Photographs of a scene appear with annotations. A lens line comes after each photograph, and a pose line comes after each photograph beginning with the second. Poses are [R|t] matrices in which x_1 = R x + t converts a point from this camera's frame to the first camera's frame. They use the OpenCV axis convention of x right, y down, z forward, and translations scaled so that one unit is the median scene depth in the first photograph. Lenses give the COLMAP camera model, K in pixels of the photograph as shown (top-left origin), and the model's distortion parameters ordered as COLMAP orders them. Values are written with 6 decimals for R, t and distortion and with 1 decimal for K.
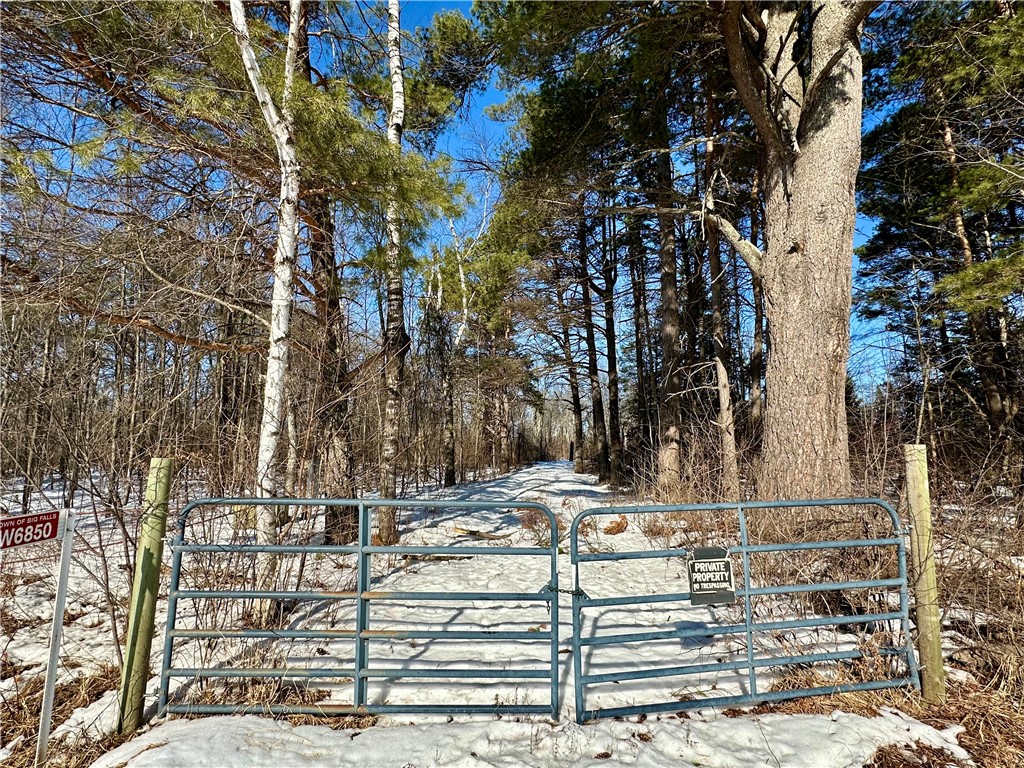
lens RADIAL K [[526.7, 0, 515.0], [0, 526.7, 381.9], [0, 0, 1]] dist [0.002888, 0.000222]
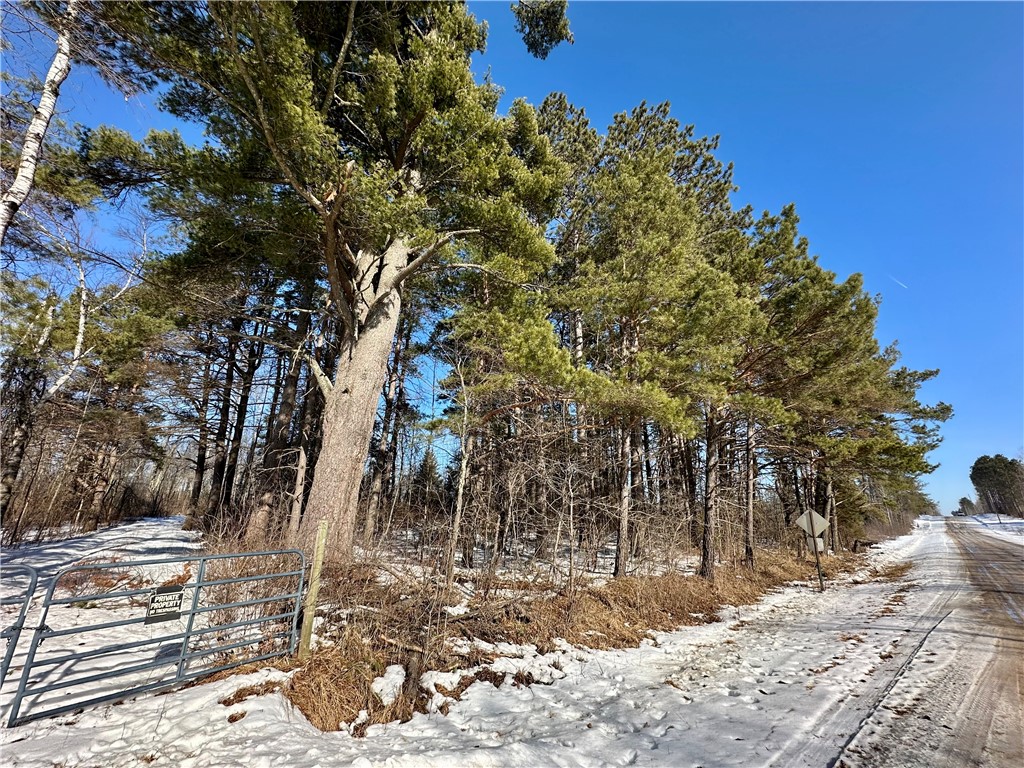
lens RADIAL K [[408.0, 0, 512.1], [0, 408.0, 385.0], [0, 0, 1]] dist [-0.003543, 0.000631]
pose [[0.738585, 0.211150, 0.640241, 0.063453], [-0.104290, 0.974039, -0.200926, -0.047705], [-0.666045, 0.081630, 0.741431, -0.219066]]
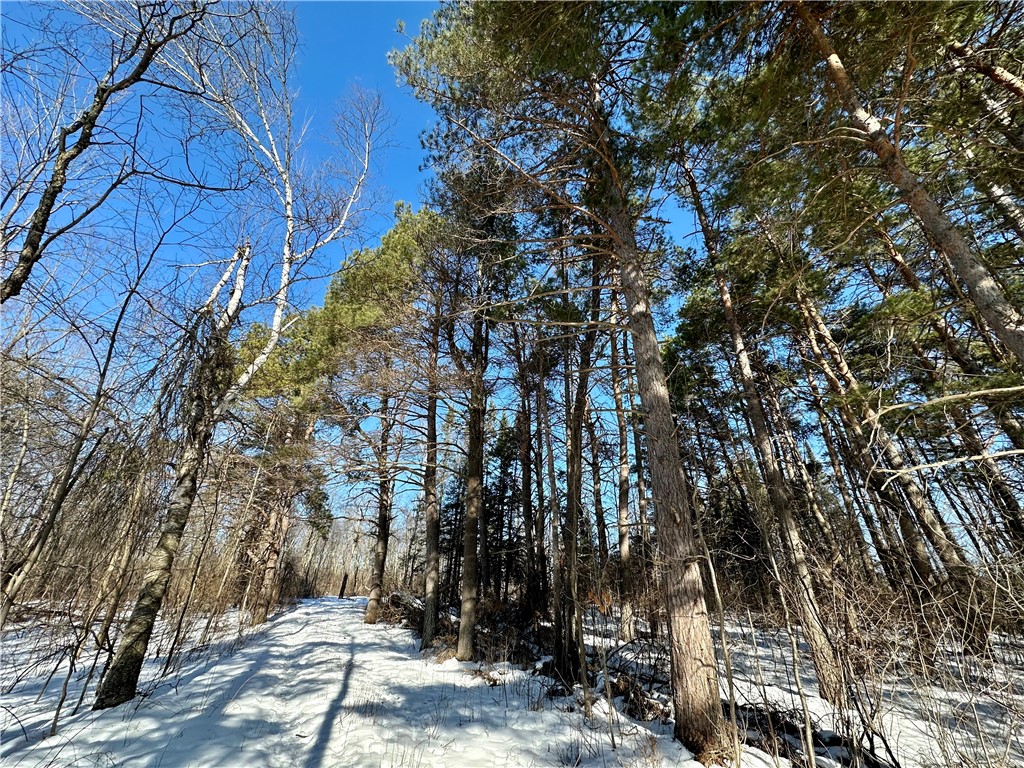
lens RADIAL K [[408.0, 0, 511.3], [0, 408.0, 384.2], [0, 0, 1]] dist [-0.003543, 0.000631]
pose [[0.877421, 0.222155, 0.425183, -0.086094], [-0.076100, 0.939545, -0.333863, 0.093796], [-0.473647, 0.260582, 0.841282, 0.996330]]
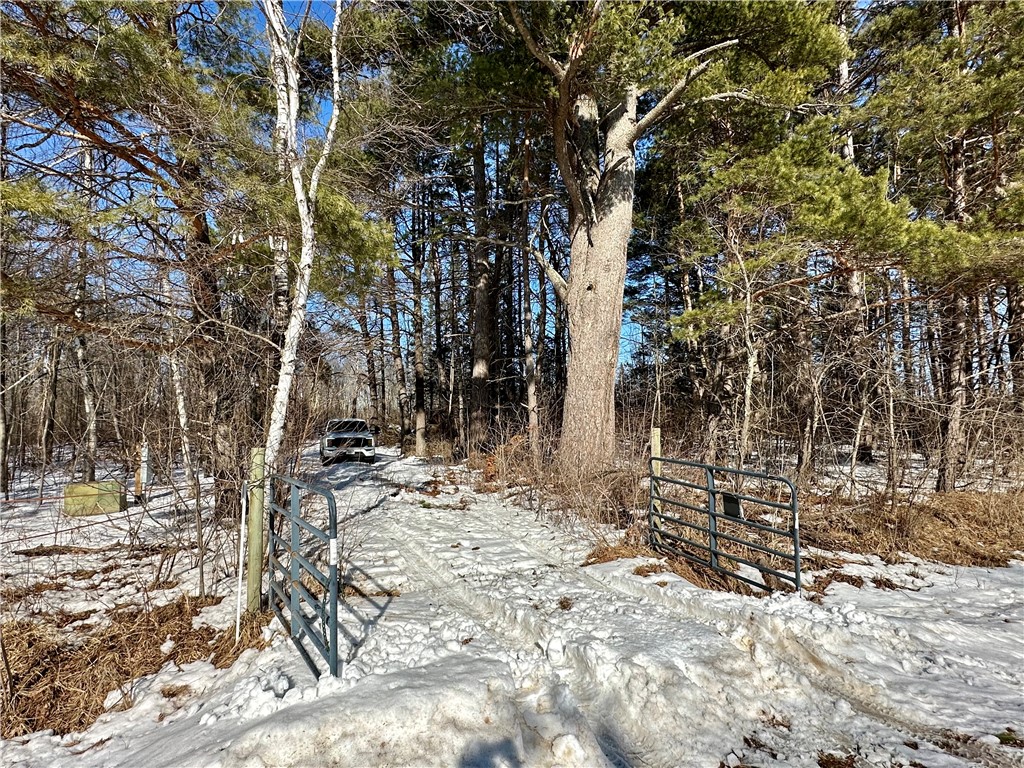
lens RADIAL K [[548.8, 0, 512.7], [0, 548.8, 387.9], [0, 0, 1]] dist [0.000309, -0.000064]
pose [[0.916561, 0.010701, 0.399753, -0.186854], [-0.038675, 0.997328, 0.061976, -0.046247], [-0.398021, -0.072265, 0.914525, -0.221029]]
